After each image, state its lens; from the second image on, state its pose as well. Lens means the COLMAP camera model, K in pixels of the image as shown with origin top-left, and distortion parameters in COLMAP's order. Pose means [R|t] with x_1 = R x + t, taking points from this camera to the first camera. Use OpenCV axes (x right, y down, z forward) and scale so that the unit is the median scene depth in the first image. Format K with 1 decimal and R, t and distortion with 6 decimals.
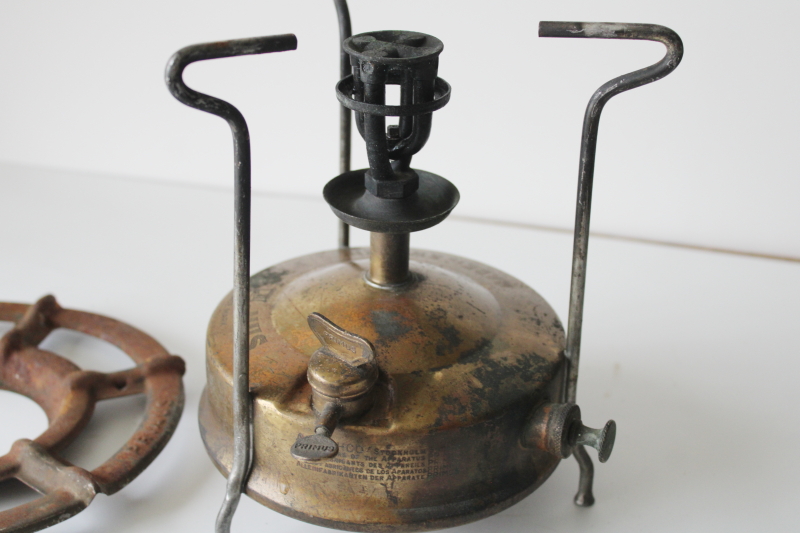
lens RADIAL K [[1145.4, 0, 403.7], [0, 1145.4, 275.1], [0, 0, 1]] dist [-0.022453, 0.000000]
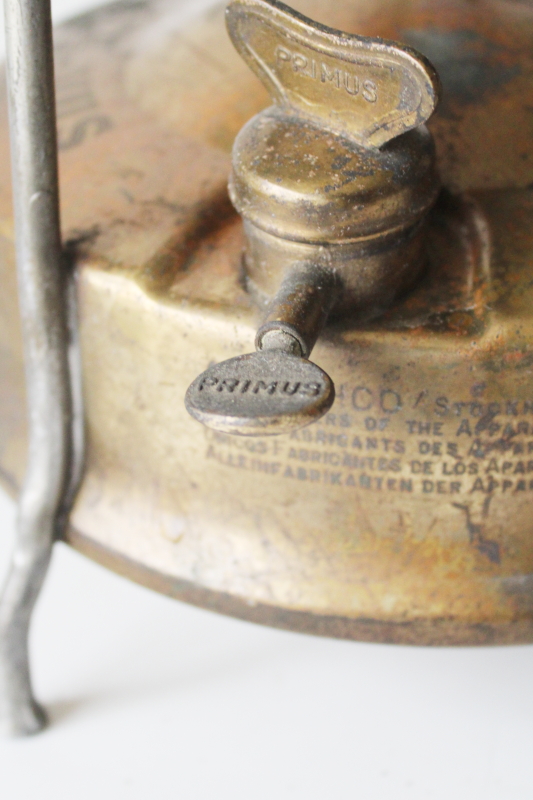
lens RADIAL K [[1751.0, 0, 266.5], [0, 1751.0, 394.1], [0, 0, 1]] dist [-0.084738, 0.000000]
pose [[0.998294, -0.023827, -0.053305, -0.046553], [0.027723, 0.996904, 0.073581, 0.108674], [0.051386, -0.074933, 0.995864, 0.474786]]
